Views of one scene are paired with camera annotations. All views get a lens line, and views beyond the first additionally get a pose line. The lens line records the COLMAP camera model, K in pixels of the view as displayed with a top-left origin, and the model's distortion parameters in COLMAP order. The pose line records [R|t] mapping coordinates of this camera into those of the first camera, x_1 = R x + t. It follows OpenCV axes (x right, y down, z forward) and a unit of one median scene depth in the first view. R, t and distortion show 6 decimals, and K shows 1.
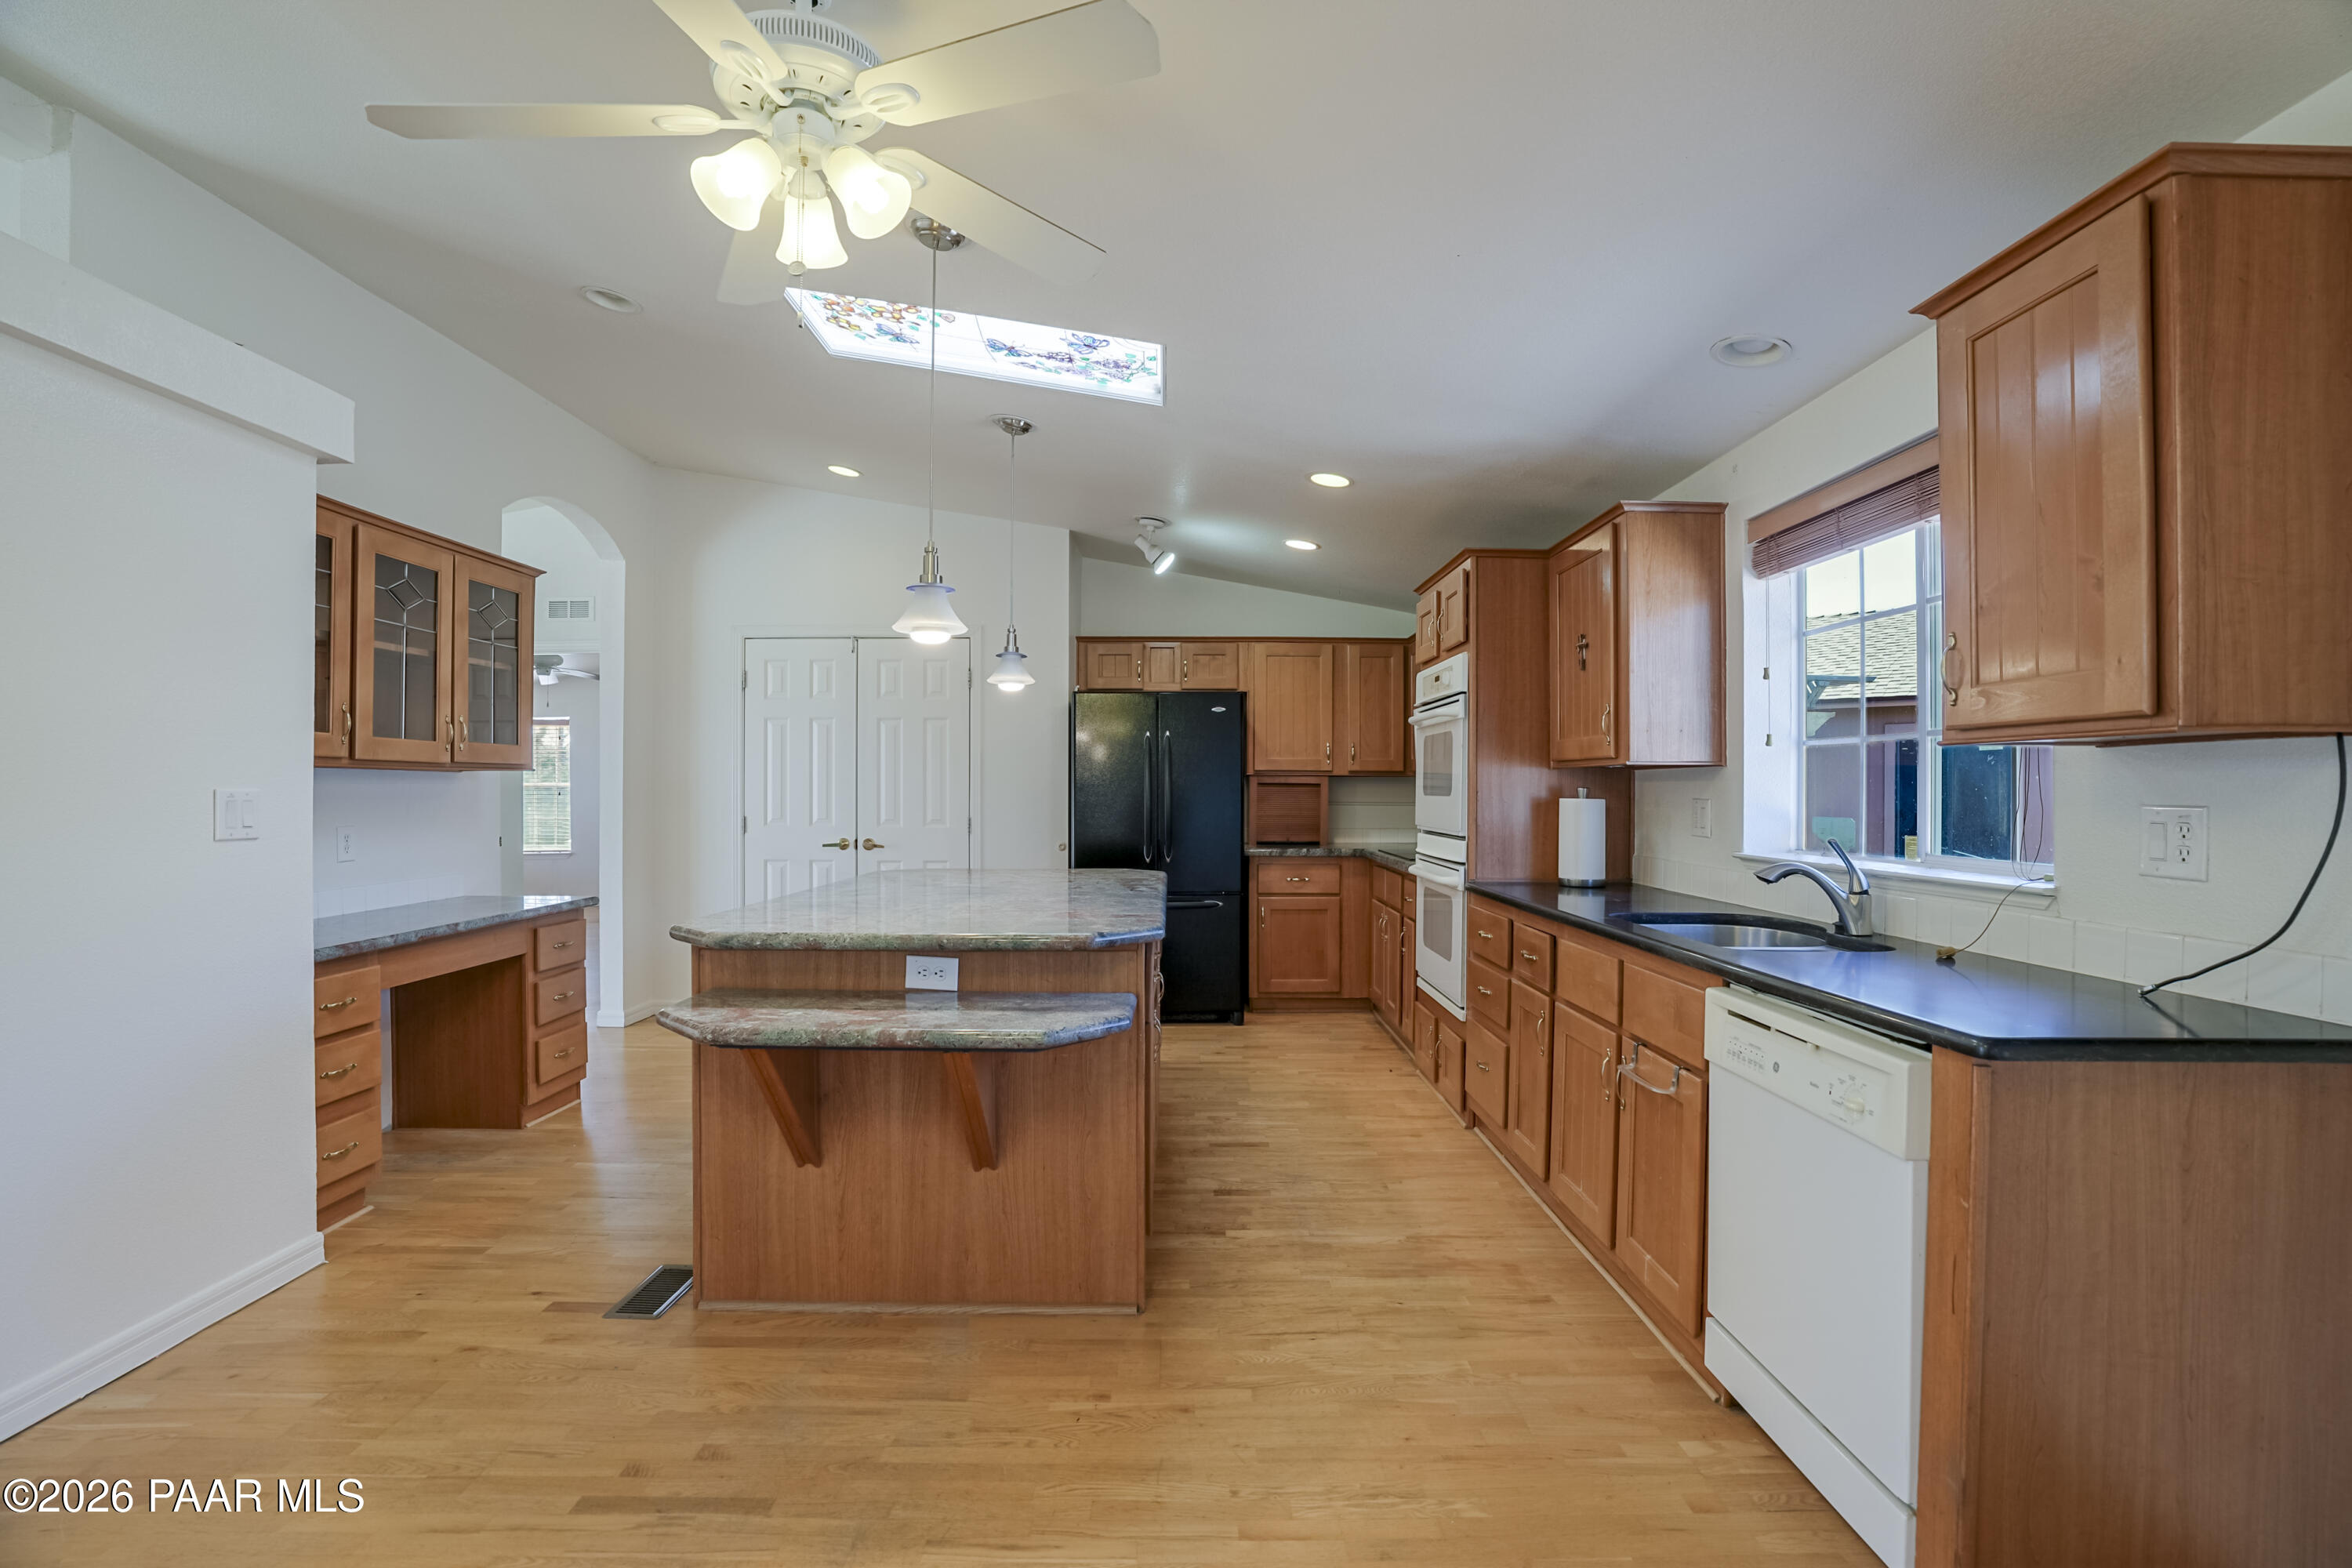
lens RADIAL K [[1098.1, 0, 1177.2], [0, 1098.1, 771.2], [0, 0, 1]] dist [-0.068950, 0.026756]
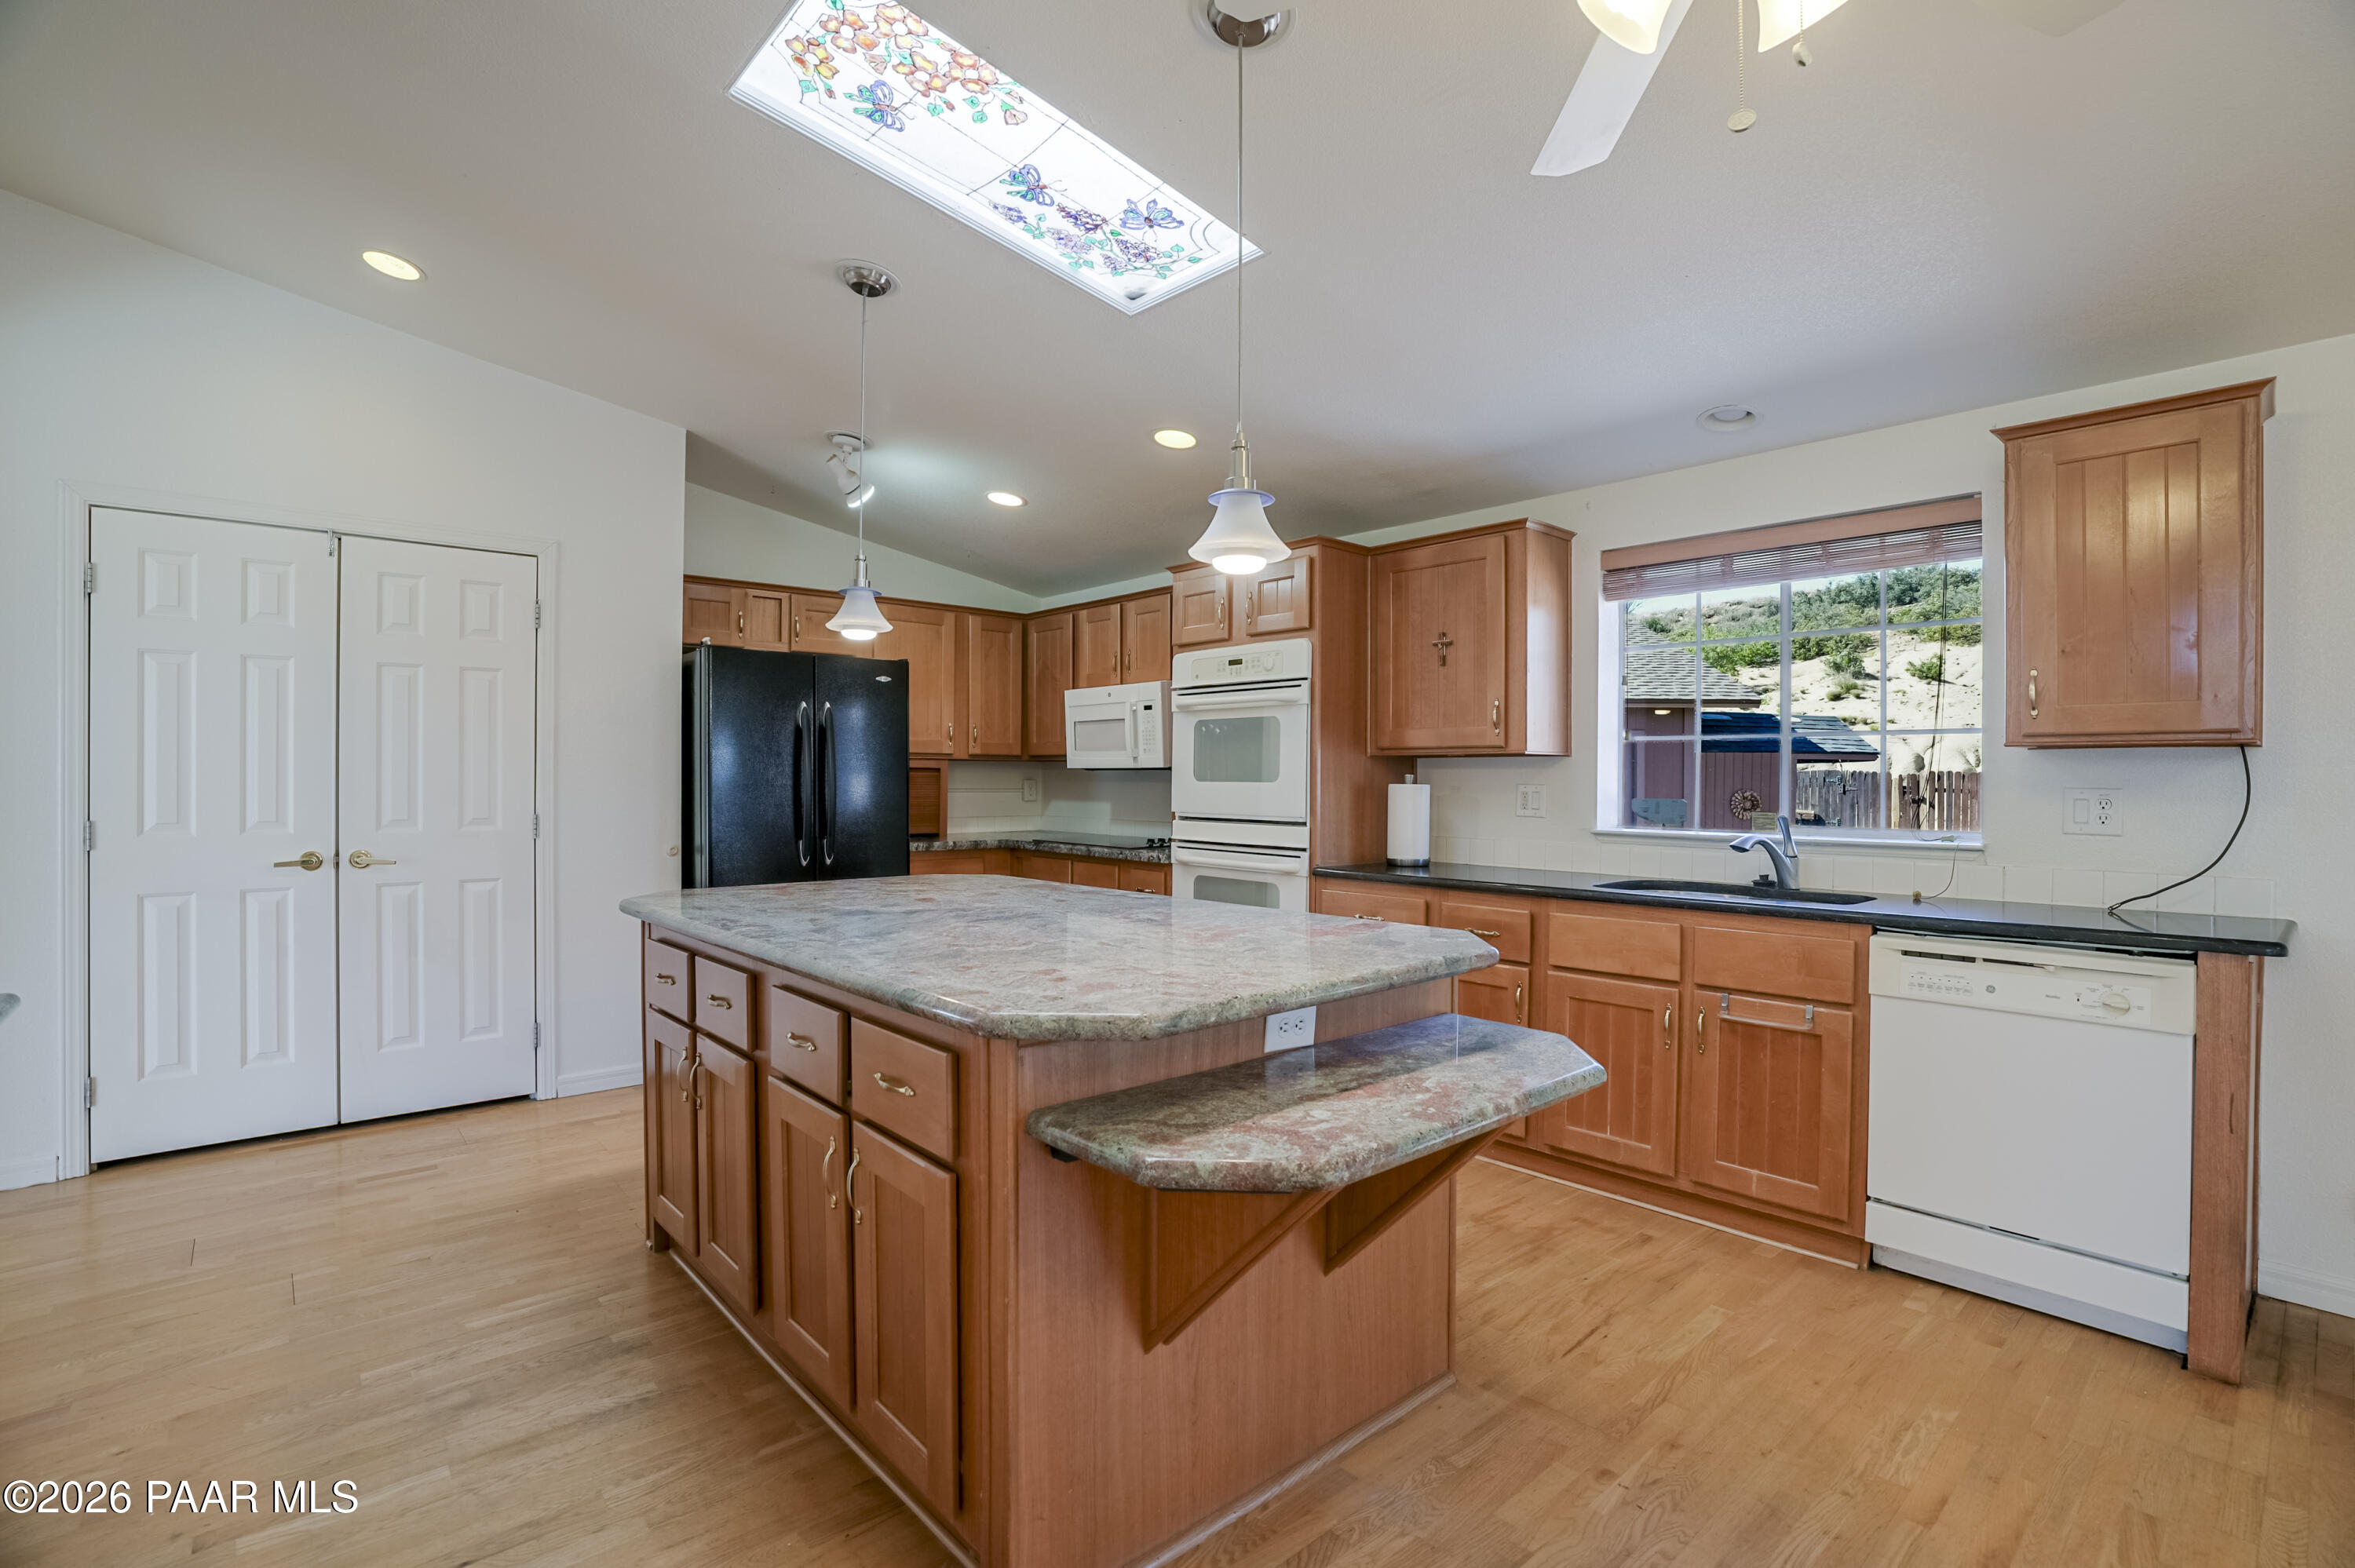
lens RADIAL K [[1099.3, 0, 1178.7], [0, 1099.3, 771.2], [0, 0, 1]] dist [-0.068950, 0.026756]
pose [[0.751182, 0.003804, 0.660085, -0.702765], [-0.013027, 0.999874, 0.009063, 0.007340], [-0.659967, -0.015407, 0.751137, 0.460211]]
